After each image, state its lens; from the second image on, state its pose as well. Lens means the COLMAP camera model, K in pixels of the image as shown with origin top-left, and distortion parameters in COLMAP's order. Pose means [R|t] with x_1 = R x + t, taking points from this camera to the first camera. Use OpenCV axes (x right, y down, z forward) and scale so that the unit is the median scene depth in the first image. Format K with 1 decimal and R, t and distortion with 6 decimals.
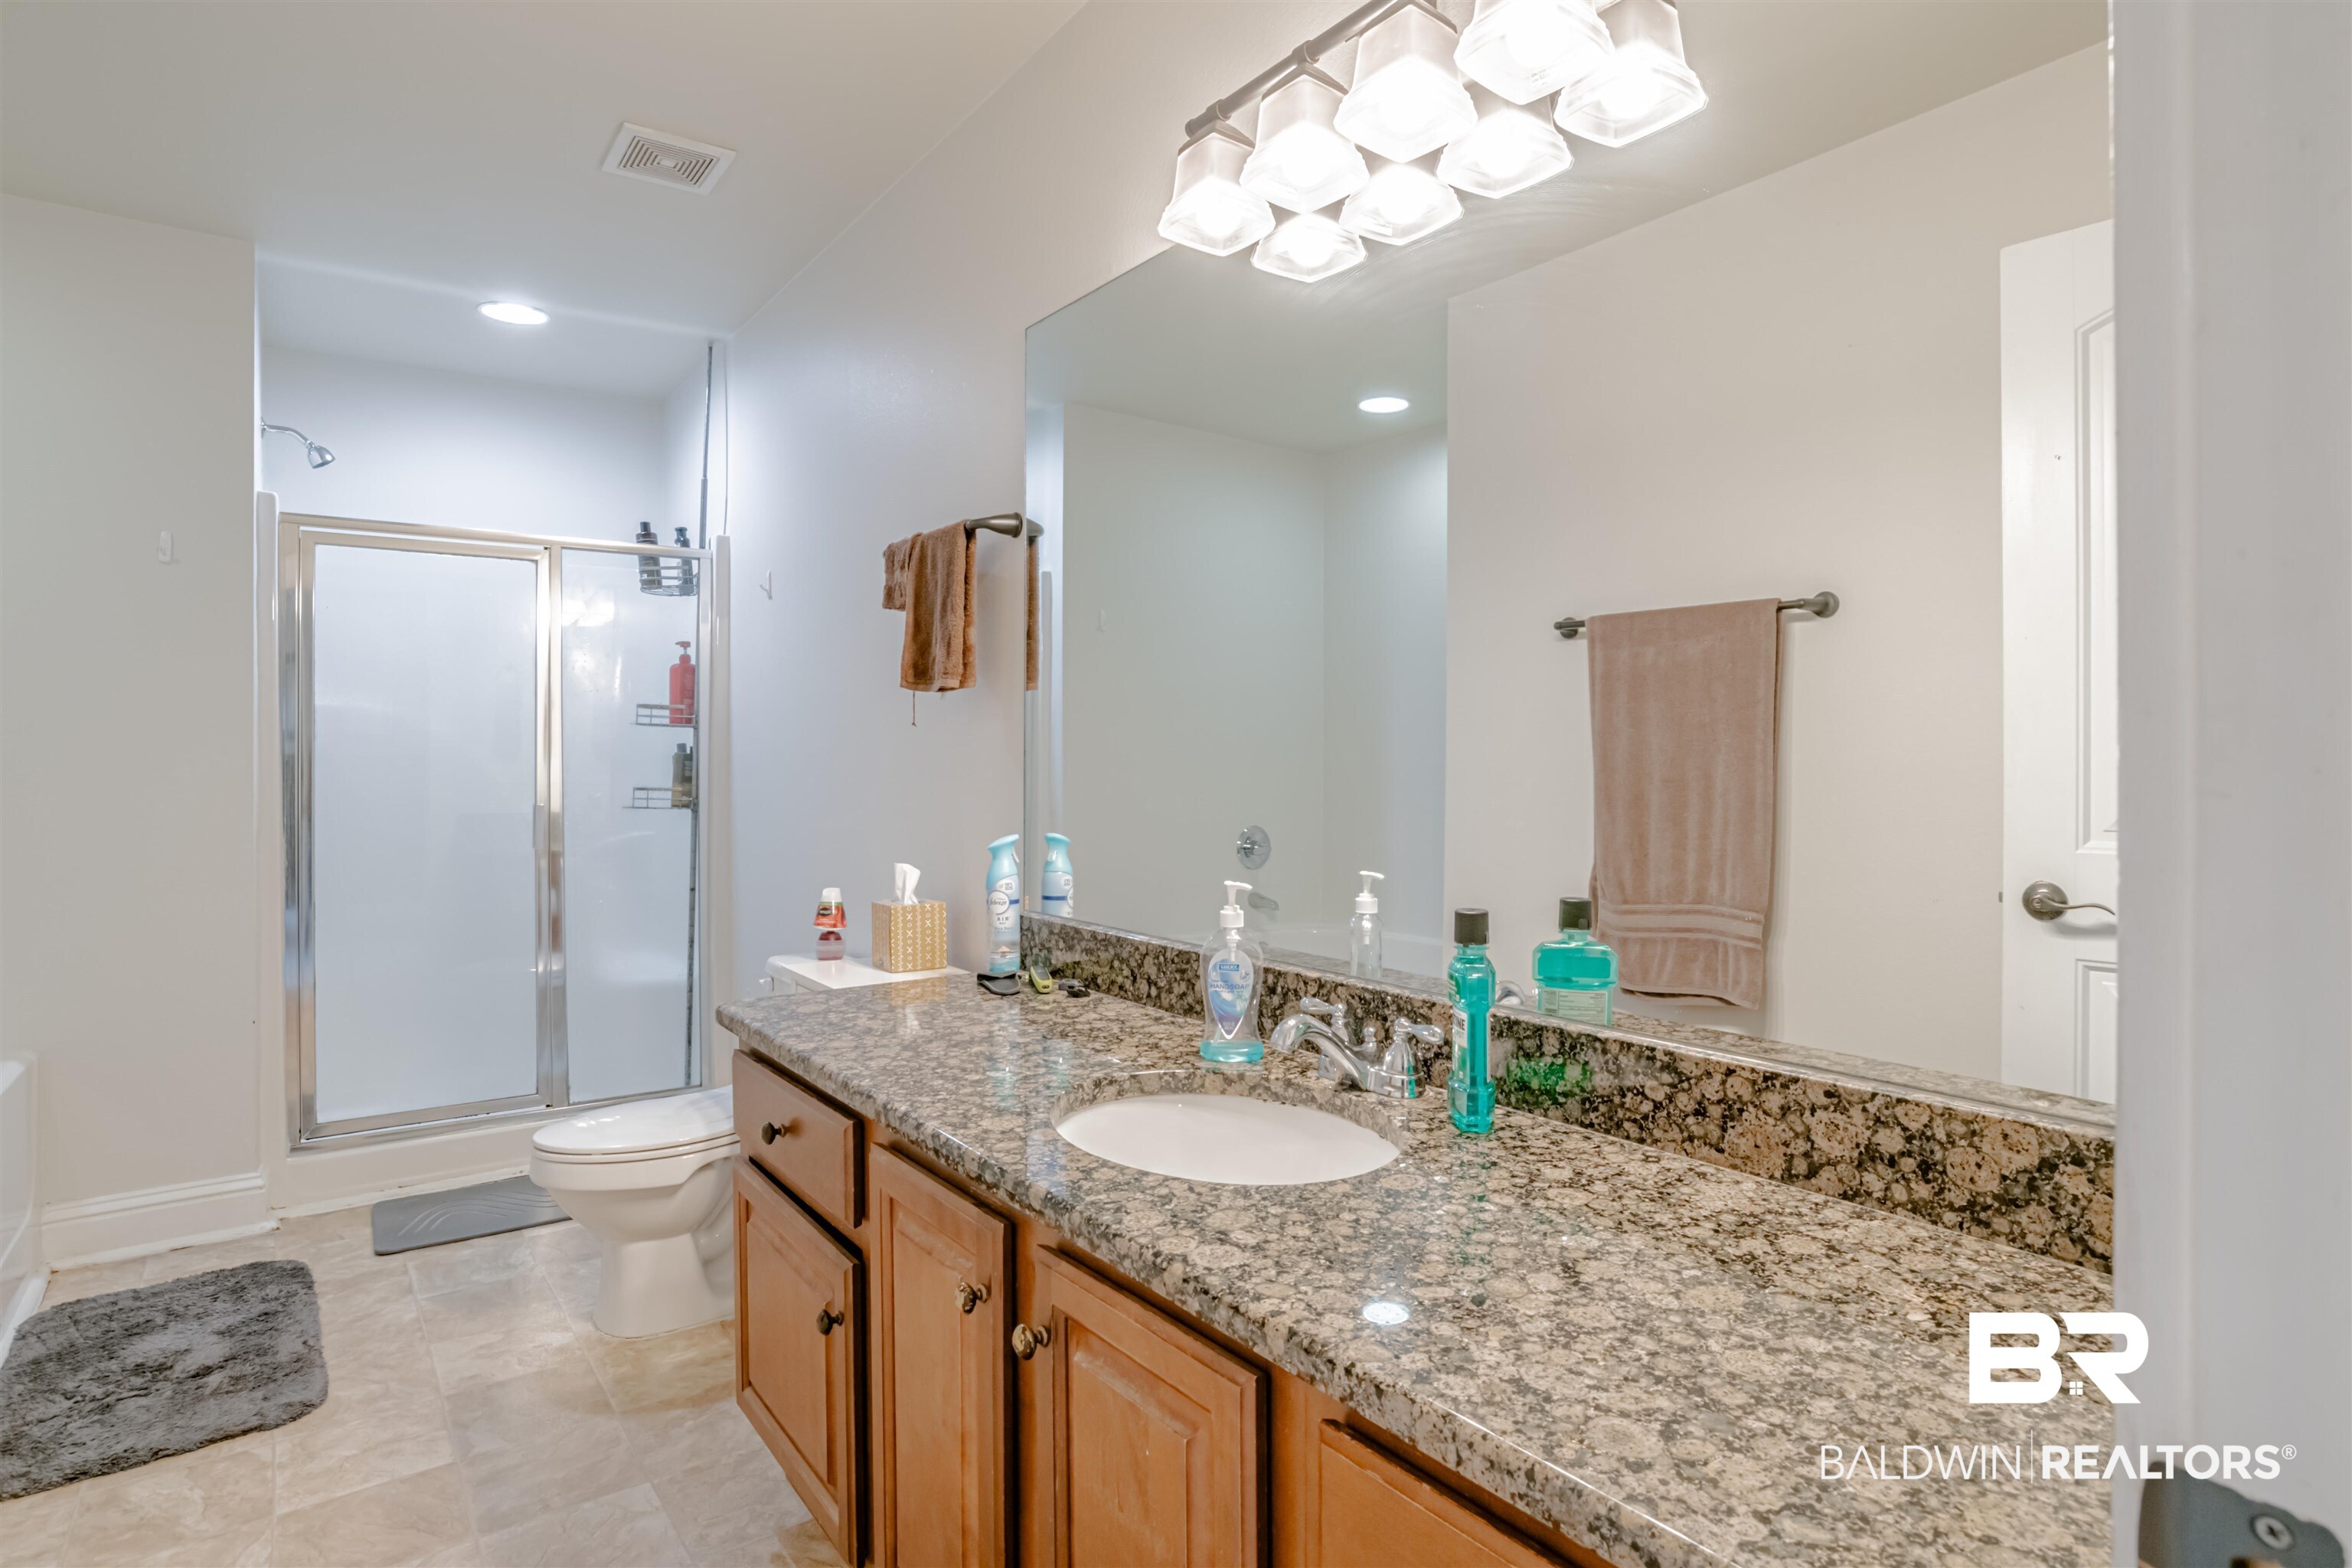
lens RADIAL K [[1192.6, 0, 1181.1], [0, 1192.6, 763.0], [0, 0, 1]] dist [-0.057704, 0.028288]
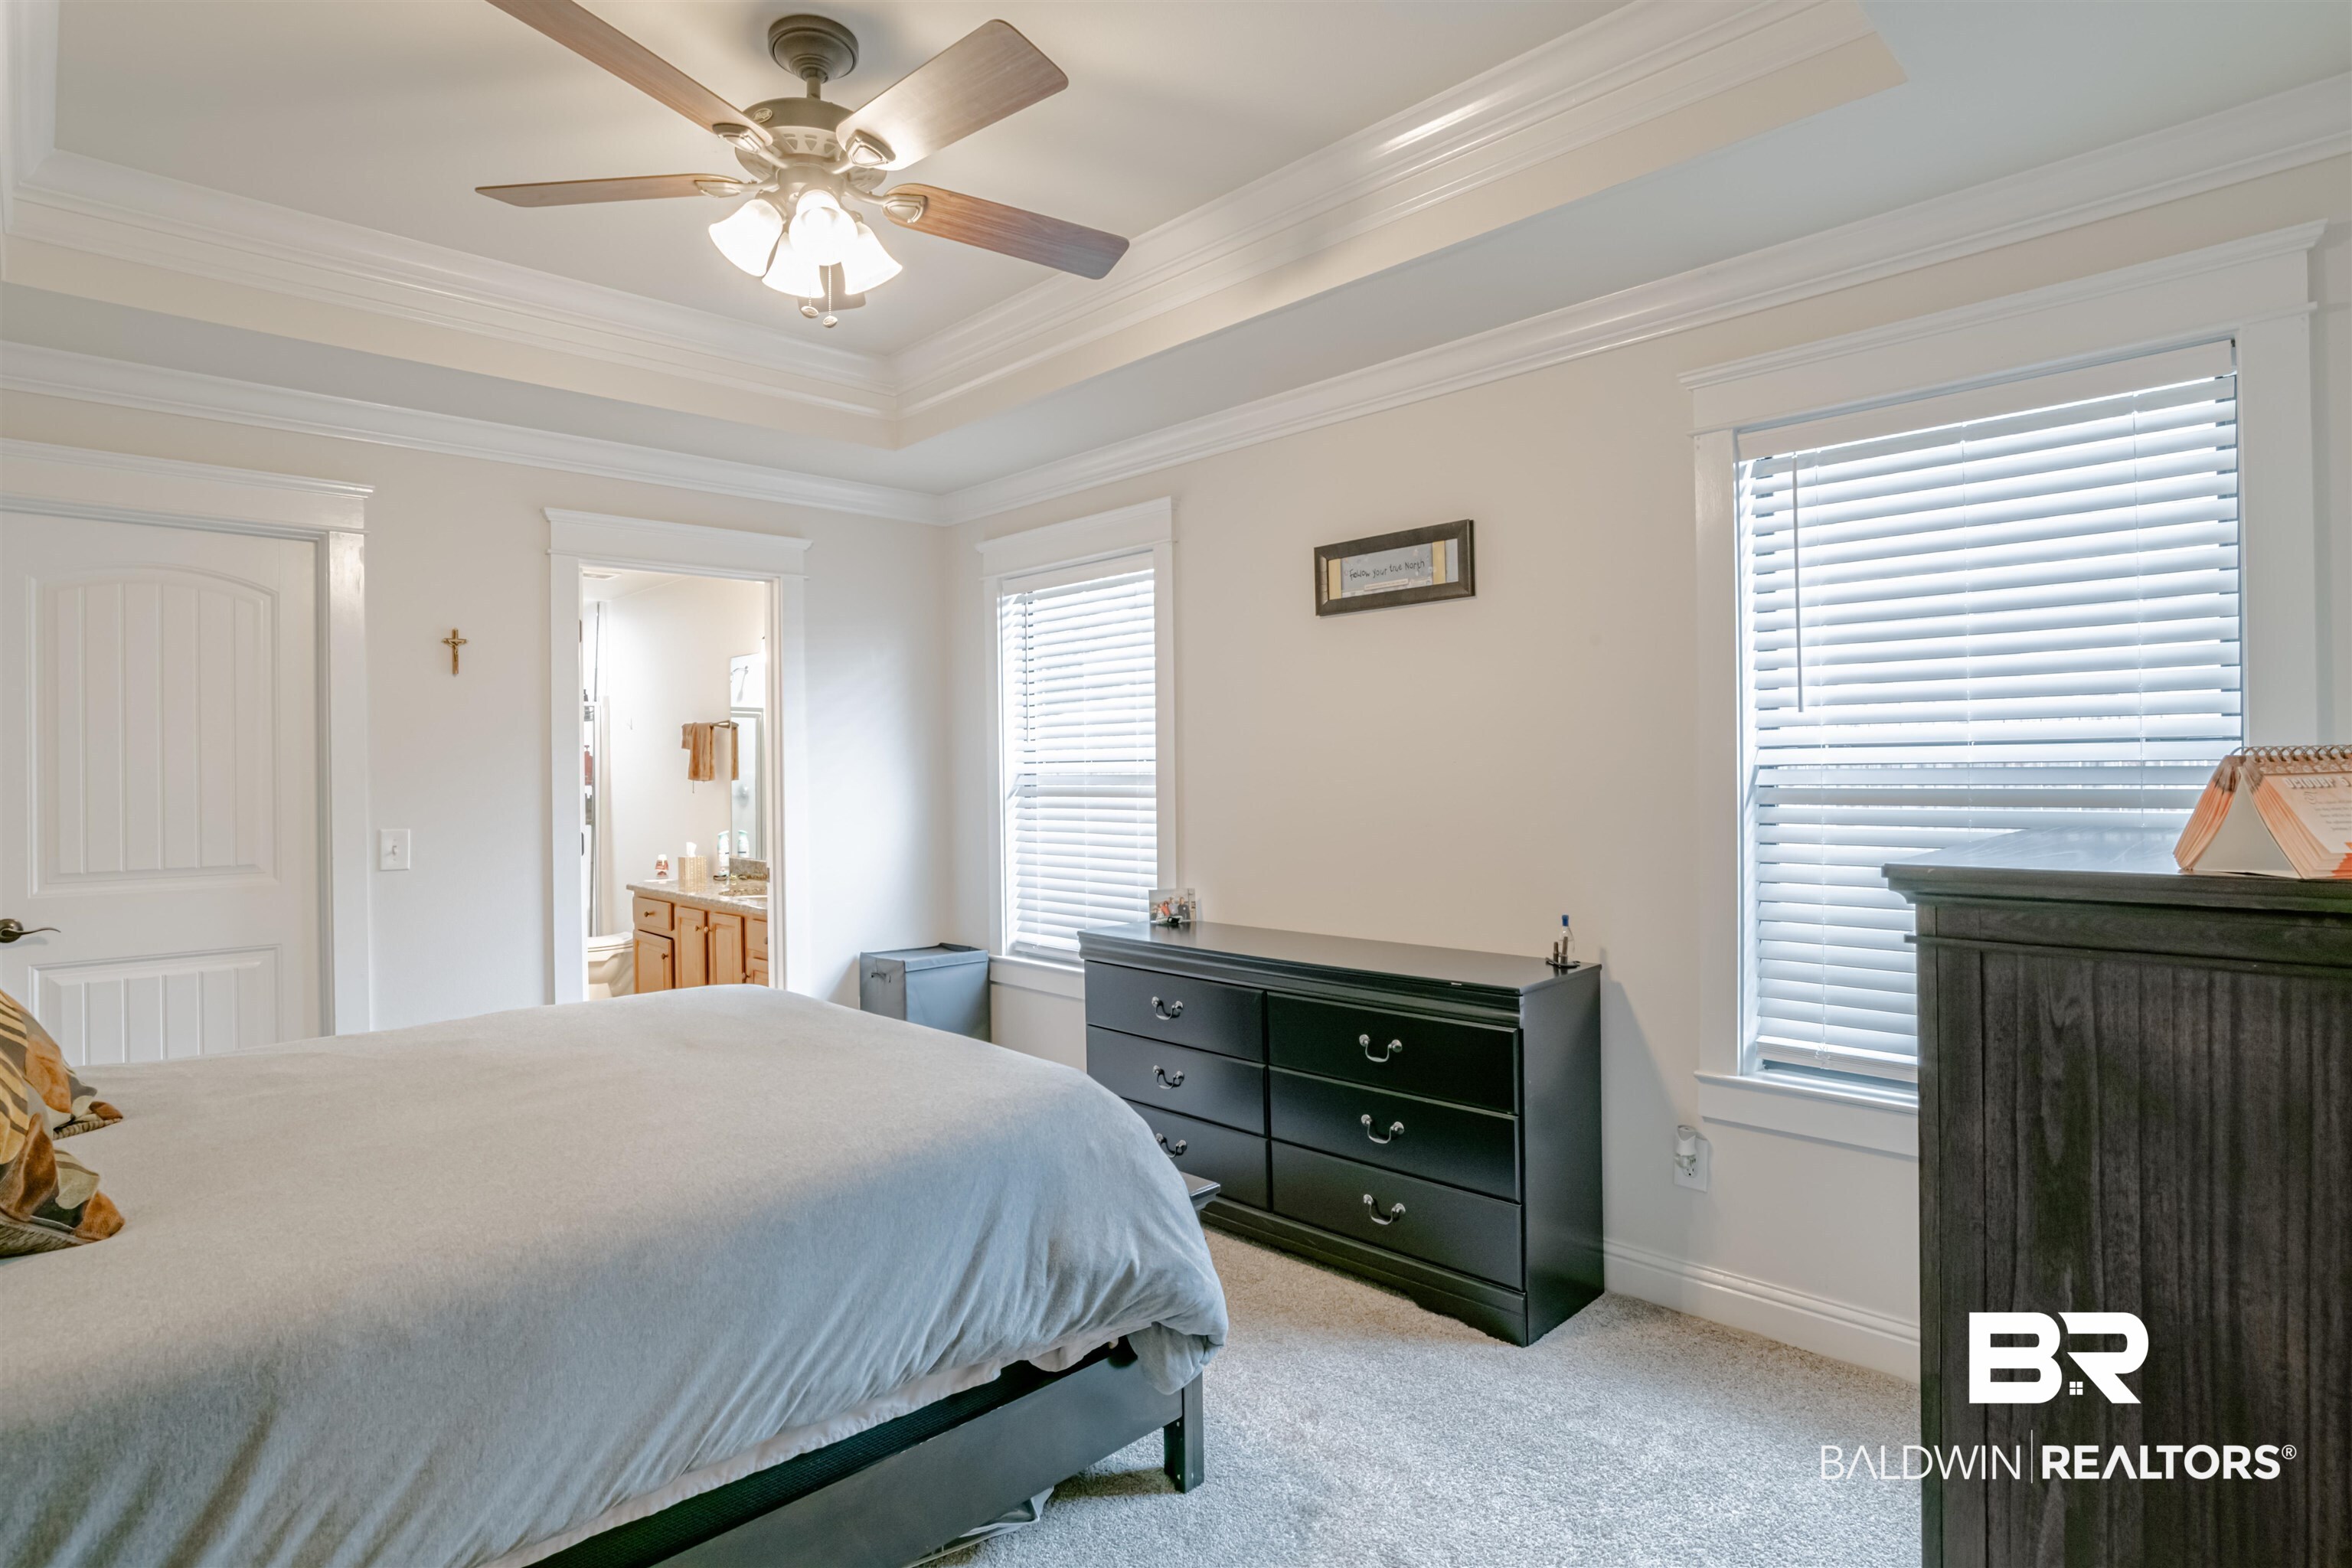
lens RADIAL K [[1192.6, 0, 1181.1], [0, 1192.6, 763.0], [0, 0, 1]] dist [-0.057704, 0.028288]
pose [[0.990401, -0.009233, 0.137918, 0.567712], [0.011127, 0.999854, -0.012968, -0.055830], [-0.137778, 0.014378, 0.990359, -2.051060]]
